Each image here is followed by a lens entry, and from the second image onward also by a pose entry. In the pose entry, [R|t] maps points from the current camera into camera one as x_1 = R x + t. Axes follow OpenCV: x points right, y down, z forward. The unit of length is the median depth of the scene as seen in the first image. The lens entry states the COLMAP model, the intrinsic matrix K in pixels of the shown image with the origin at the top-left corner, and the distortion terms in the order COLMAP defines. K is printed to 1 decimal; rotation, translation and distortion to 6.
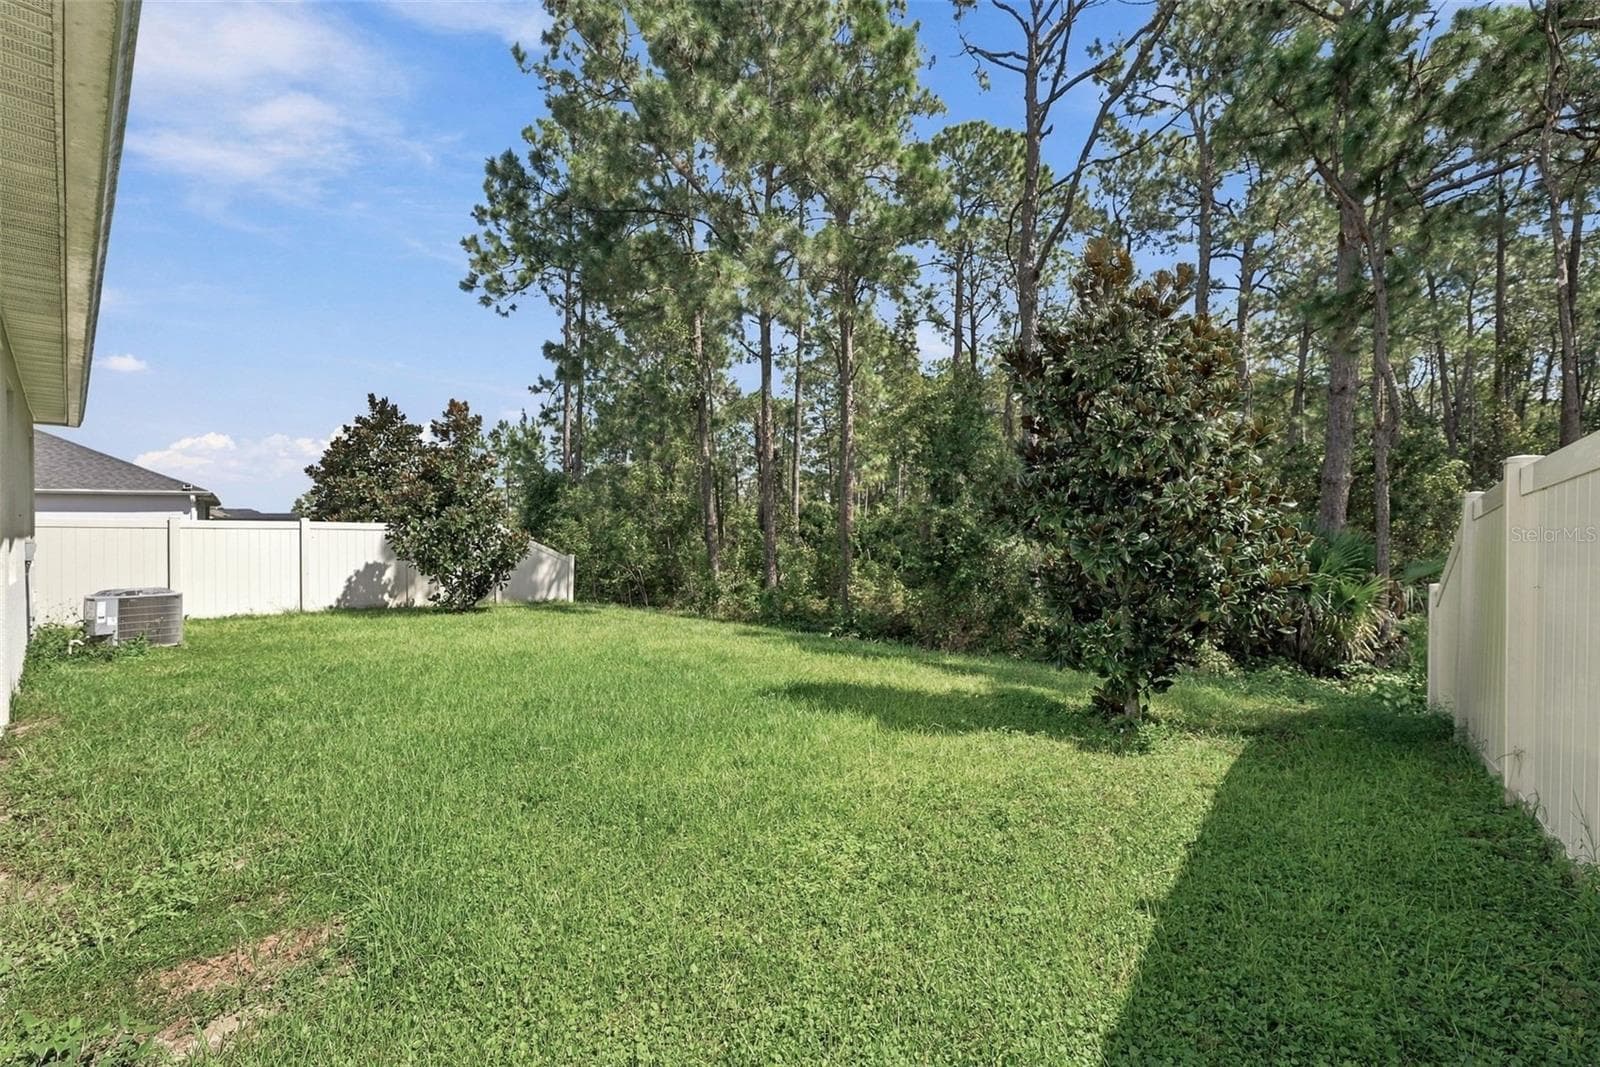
lens RADIAL K [[651.7, 0, 800.0], [0, 651.7, 533.5], [0, 0, 1]] dist [-0.001480, -0.000137]
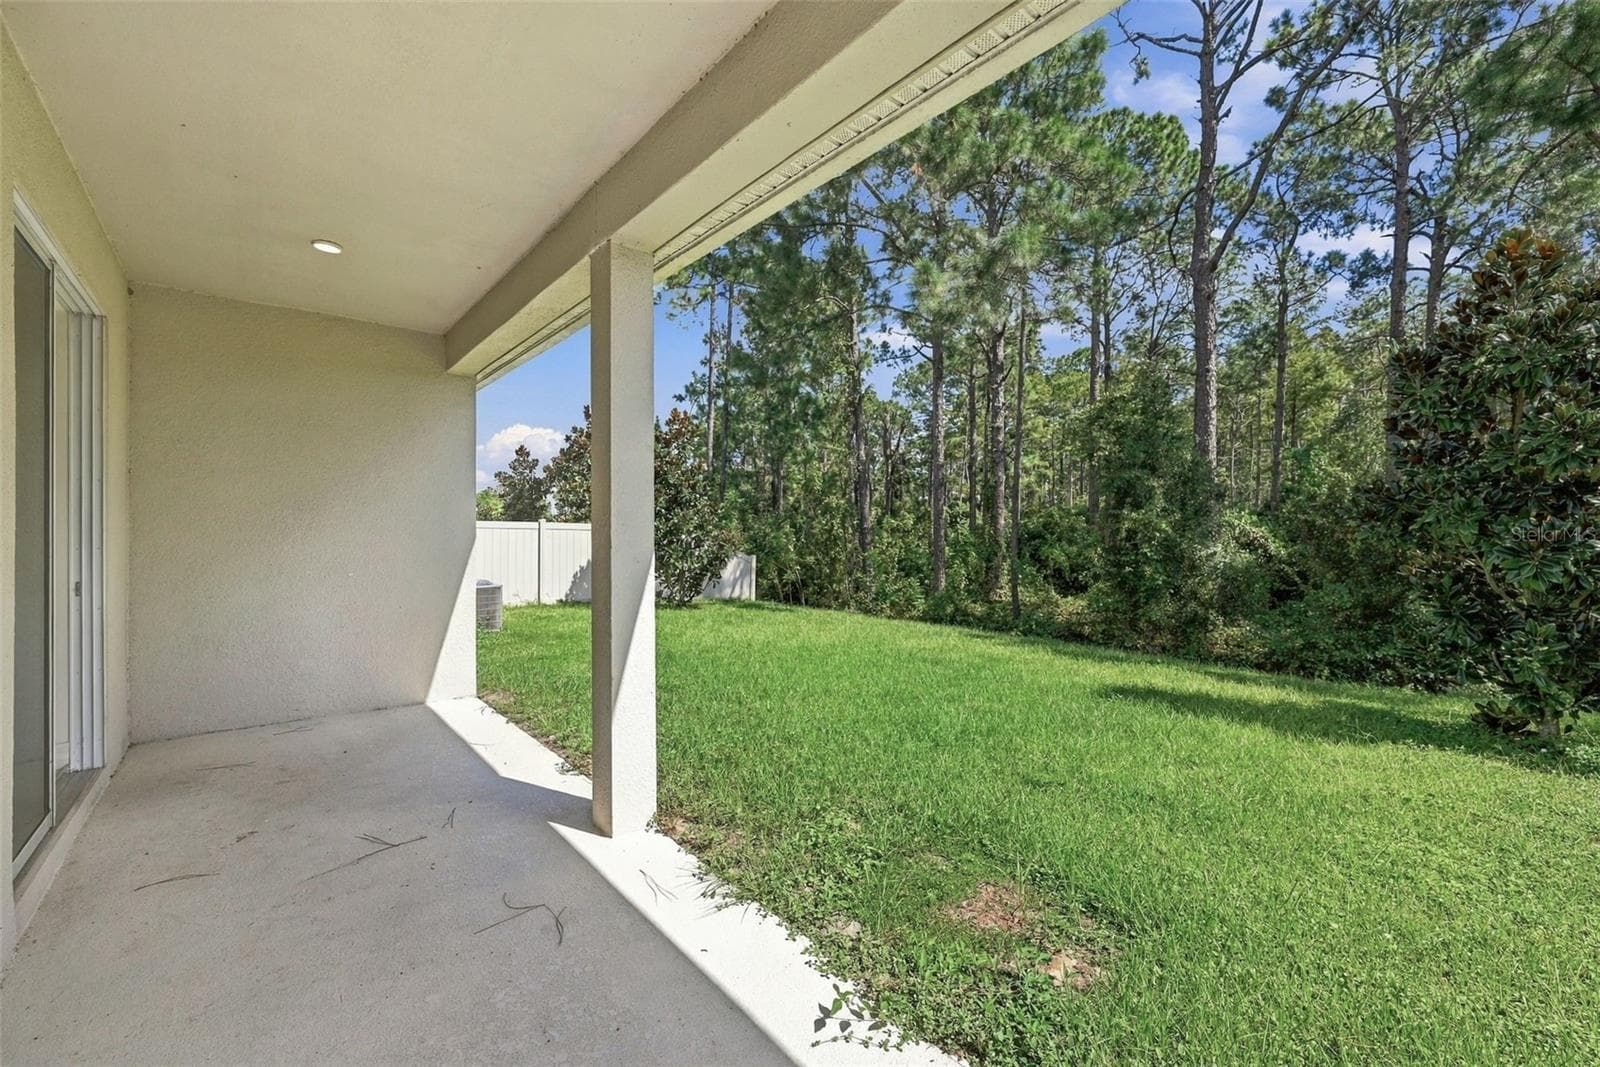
lens RADIAL K [[651.7, 0, 800.0], [0, 651.7, 533.5], [0, 0, 1]] dist [-0.001480, -0.000137]
pose [[0.990465, 0.006771, -0.137595, -0.099150], [-0.007253, 0.999969, -0.003002, 0.000031], [0.137571, 0.003971, 0.990484, -0.022781]]
